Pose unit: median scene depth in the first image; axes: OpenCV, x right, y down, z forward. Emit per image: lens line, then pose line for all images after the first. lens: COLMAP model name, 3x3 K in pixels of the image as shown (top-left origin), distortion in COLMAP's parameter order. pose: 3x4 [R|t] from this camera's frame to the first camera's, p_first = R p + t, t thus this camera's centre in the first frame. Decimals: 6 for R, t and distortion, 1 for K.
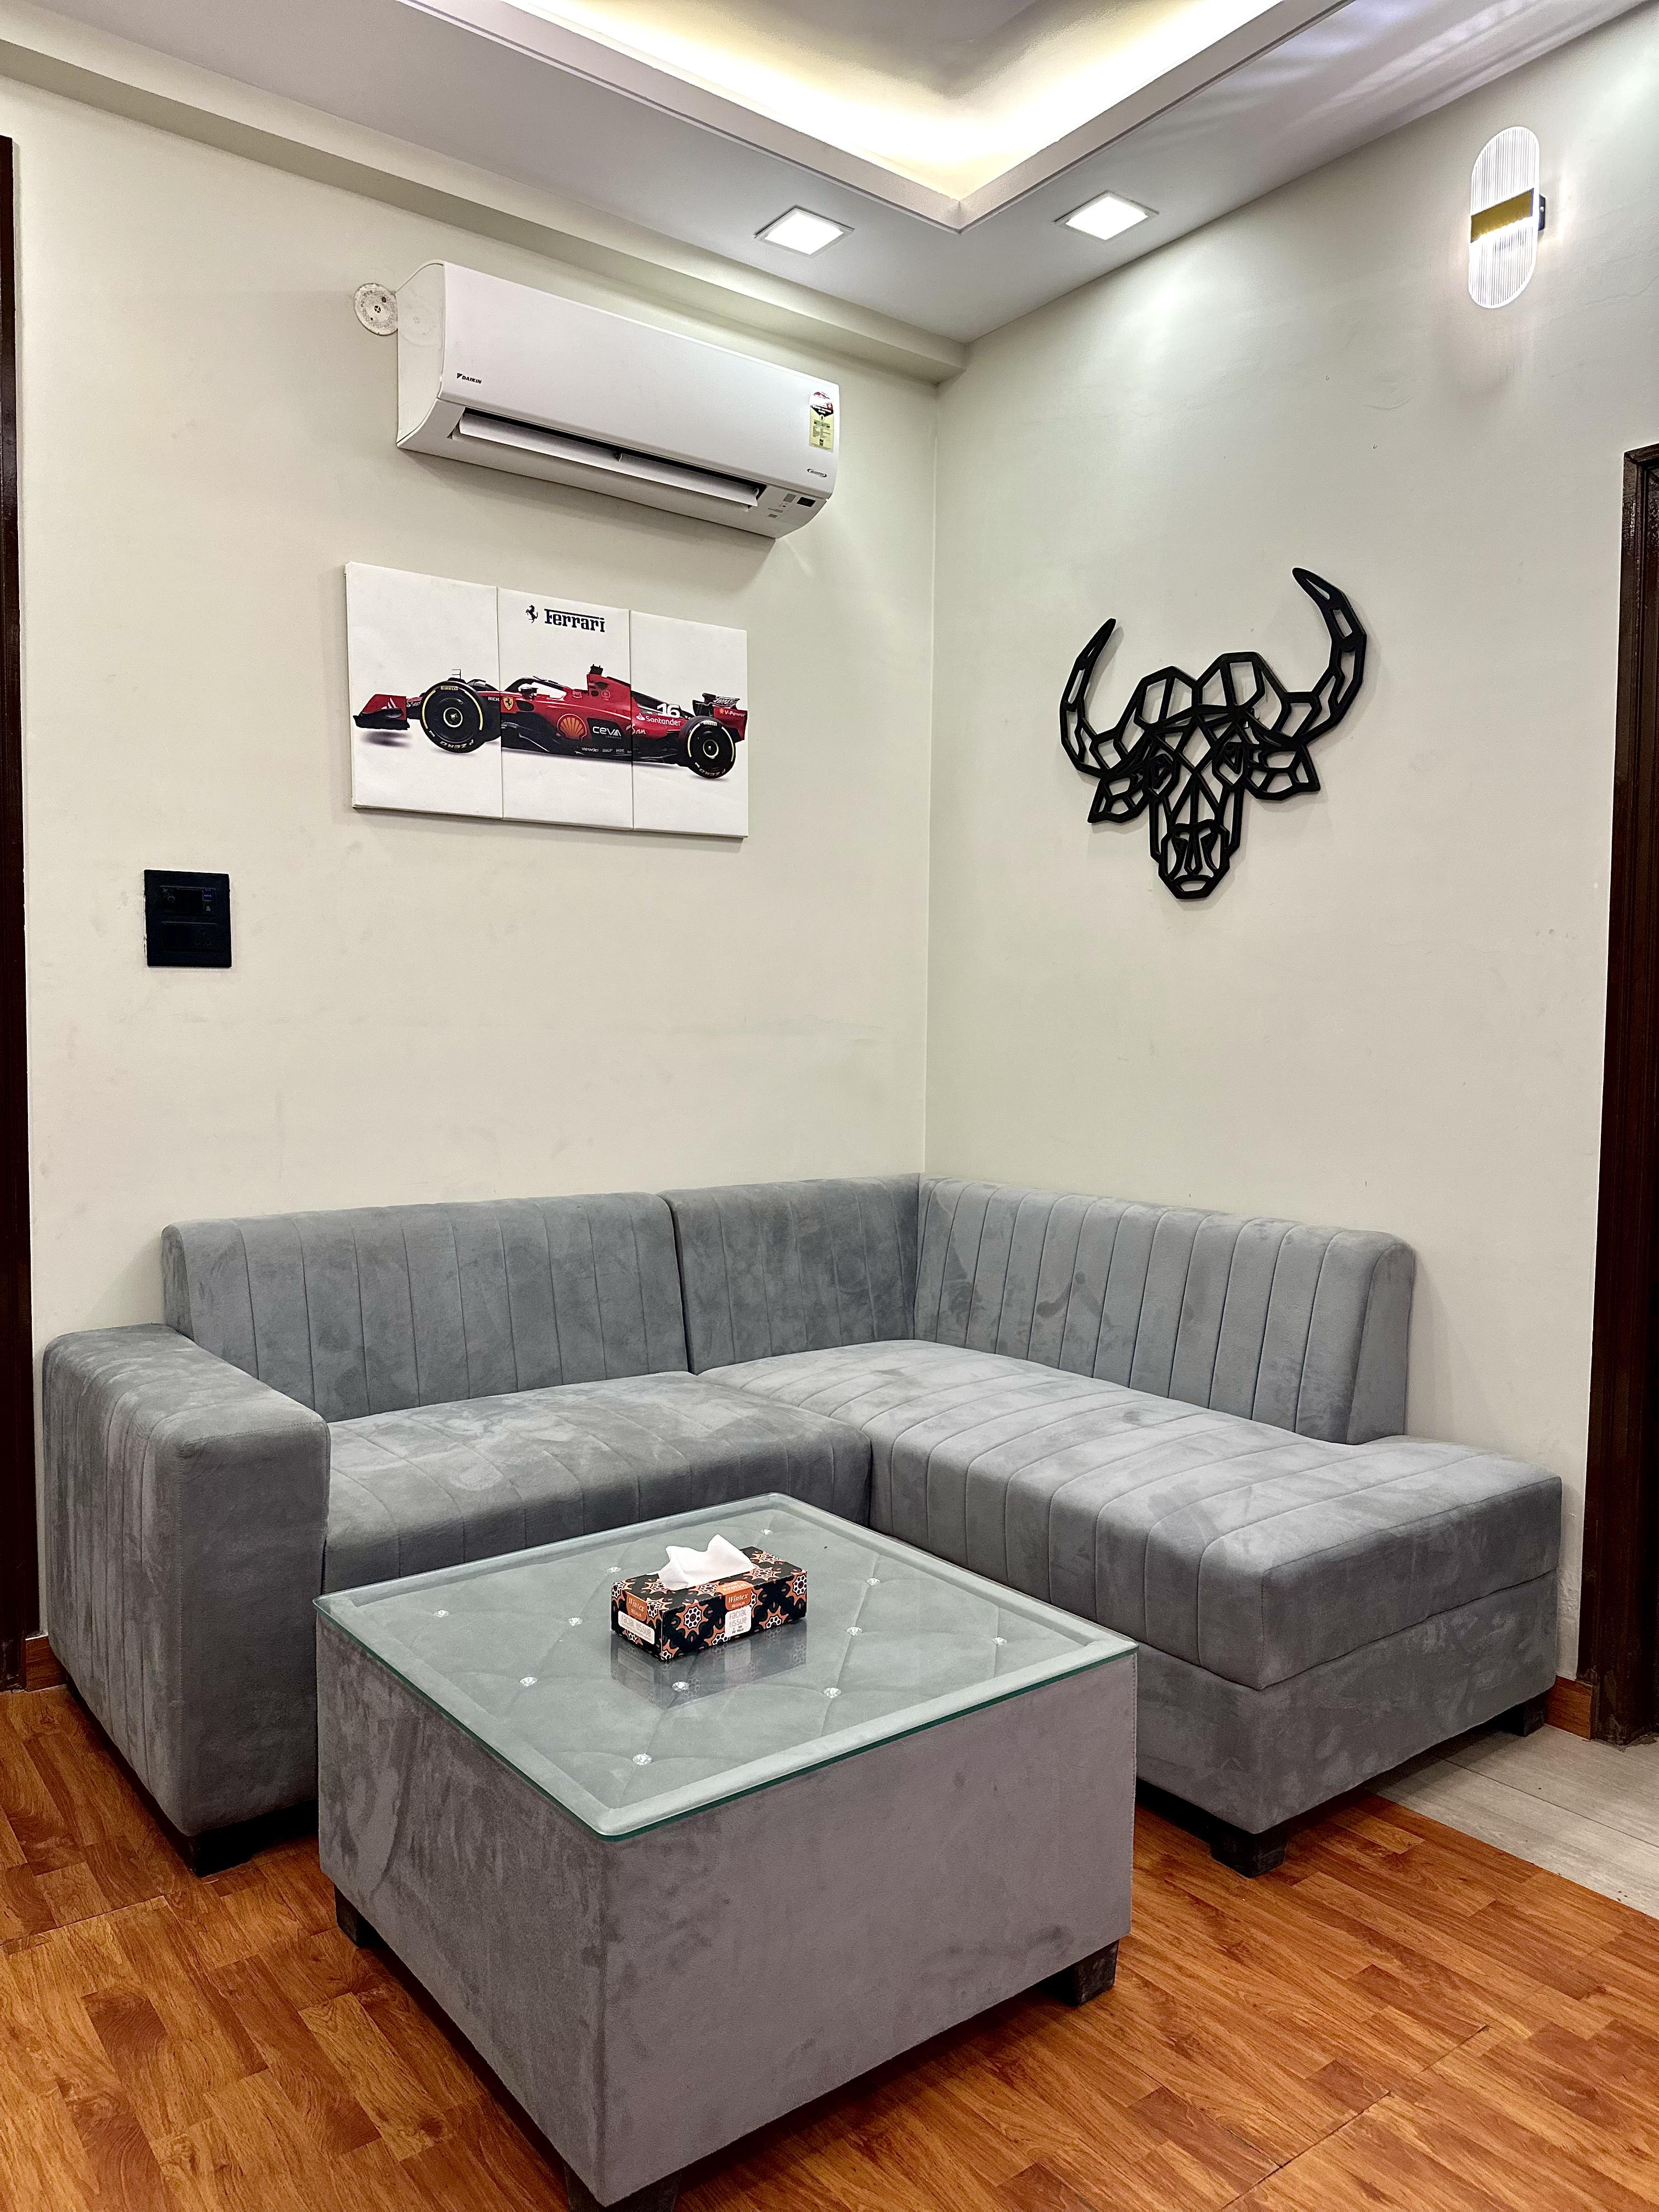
lens RADIAL K [[1459.3, 0, 848.6], [0, 1459.3, 1117.4], [0, 0, 1]] dist [0.091790, -0.110211]
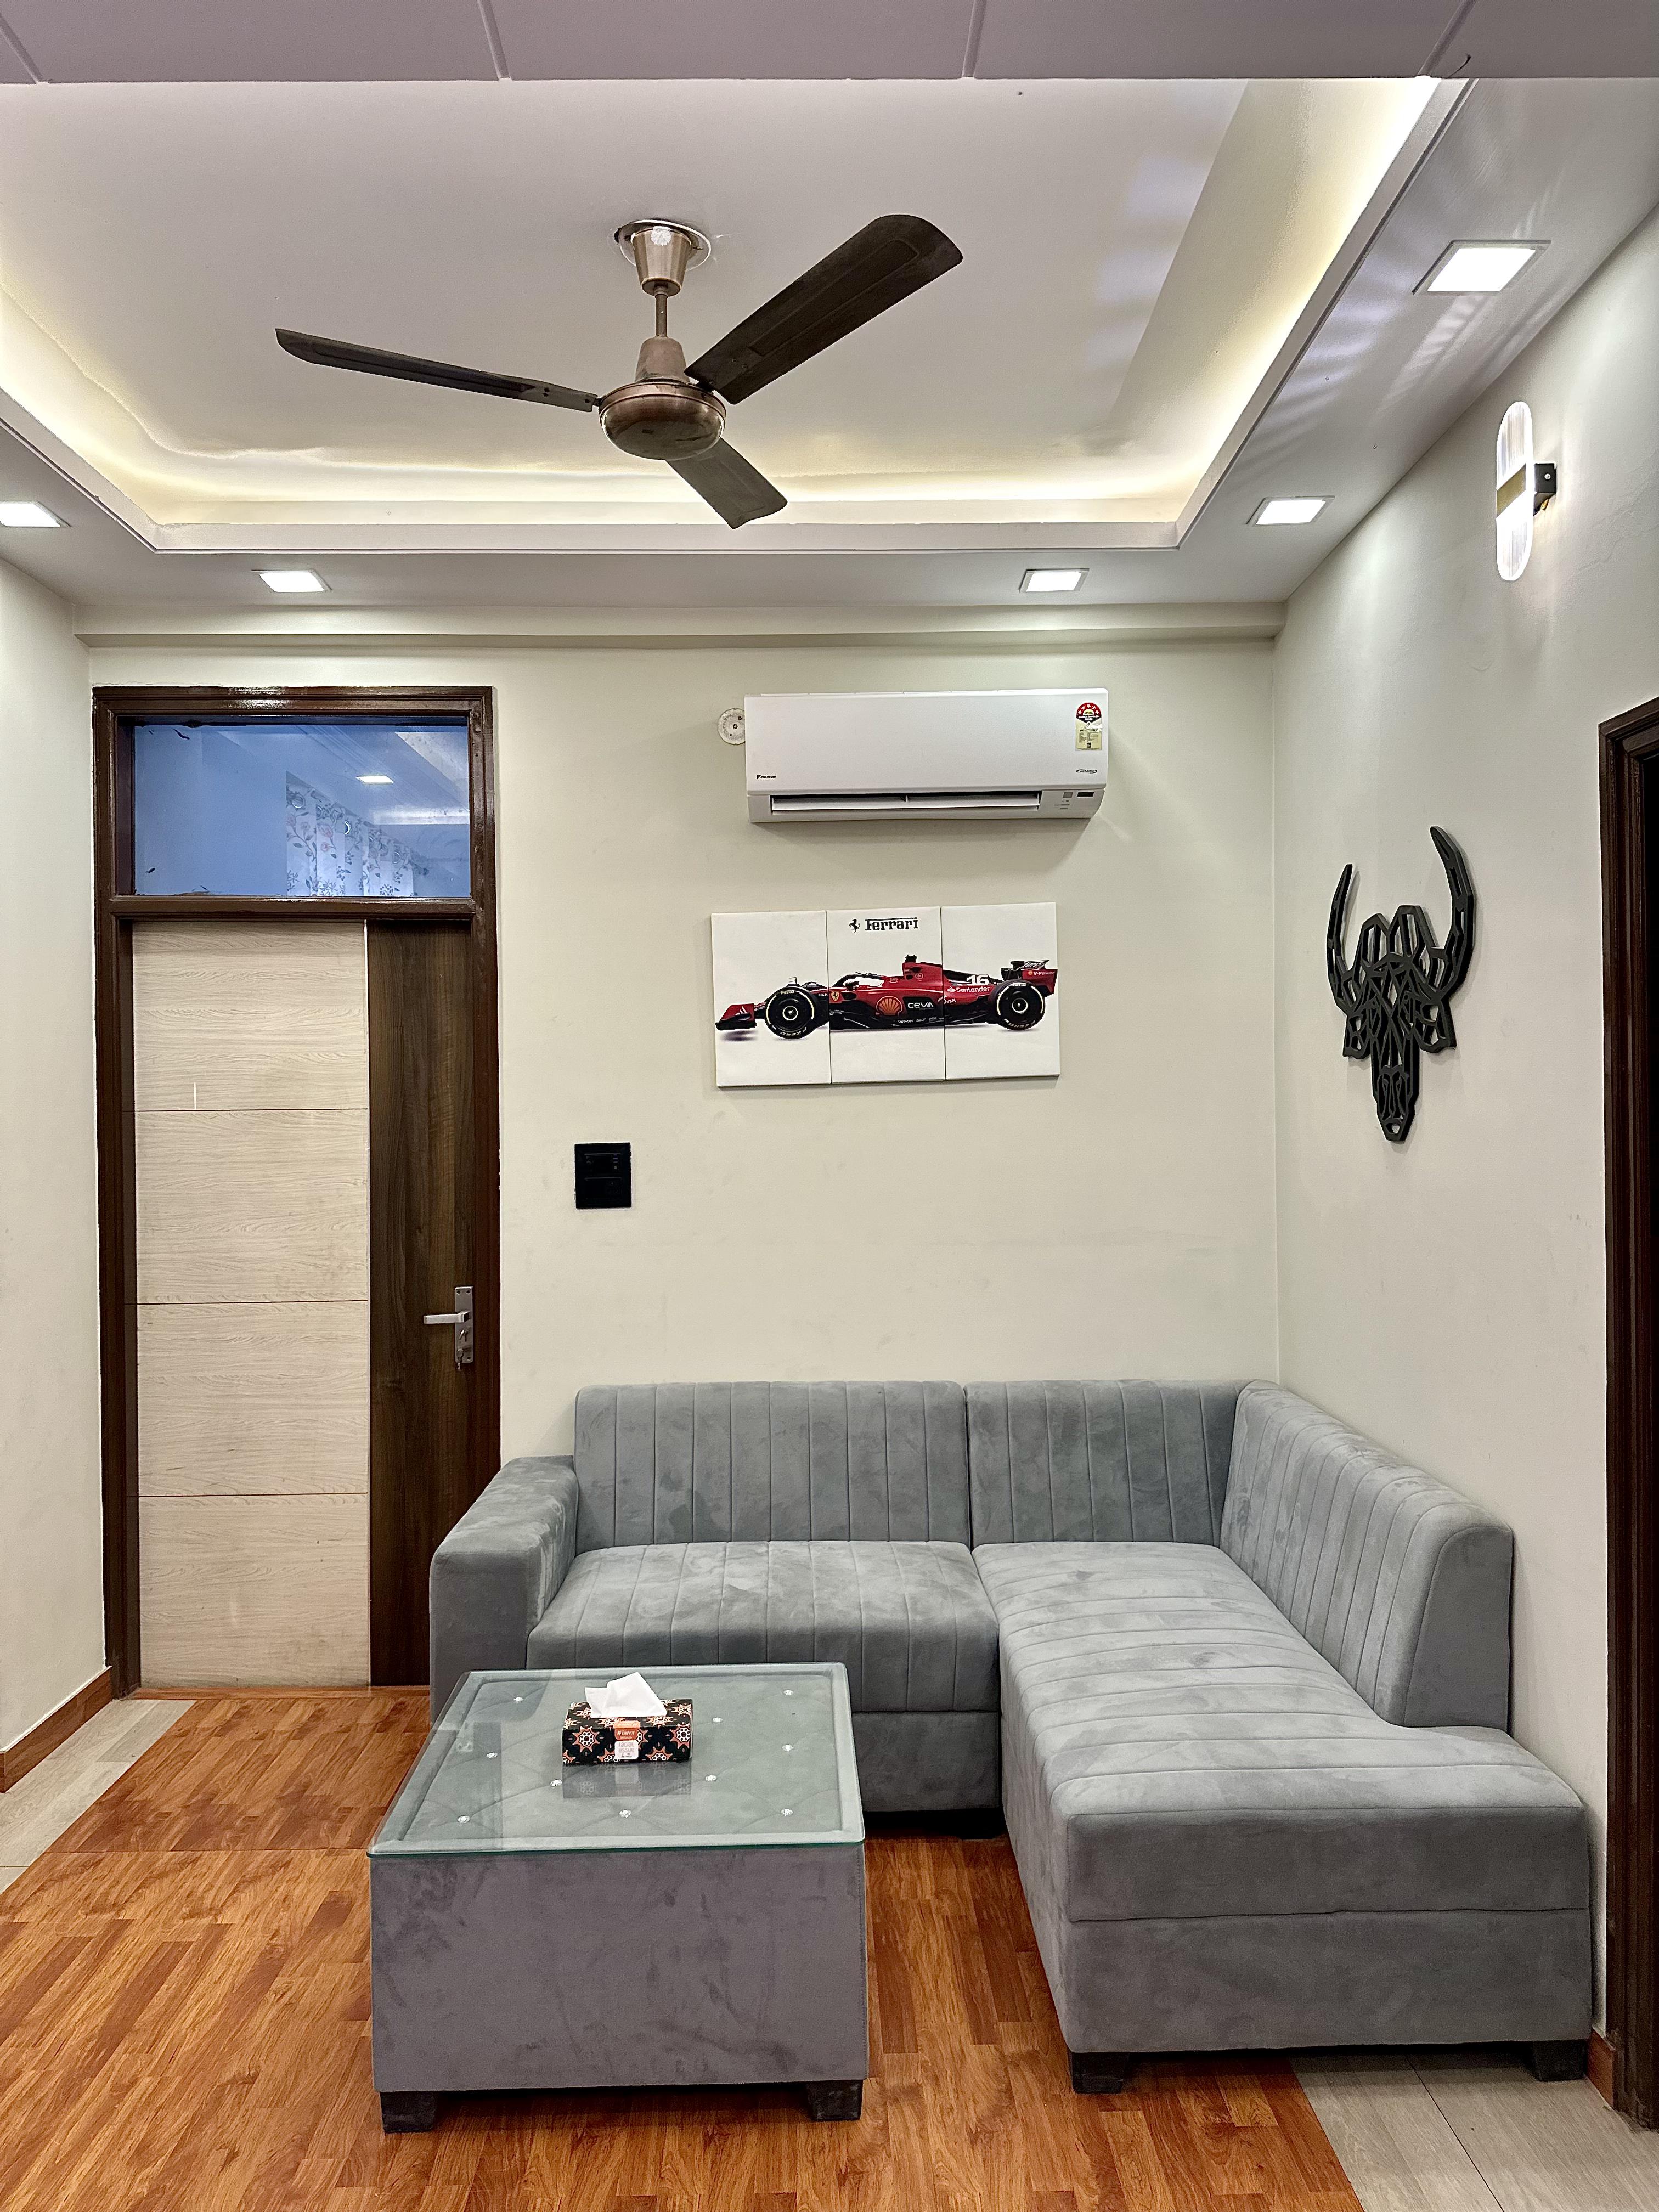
lens RADIAL K [[1459.3, 0, 848.6], [0, 1459.3, 1117.4], [0, 0, 1]] dist [0.091790, -0.110211]
pose [[0.816859, -0.013966, -0.576668, 0.523574], [-0.021063, 0.998318, -0.054014, -0.106528], [0.576453, 0.056268, 0.815191, -0.033866]]
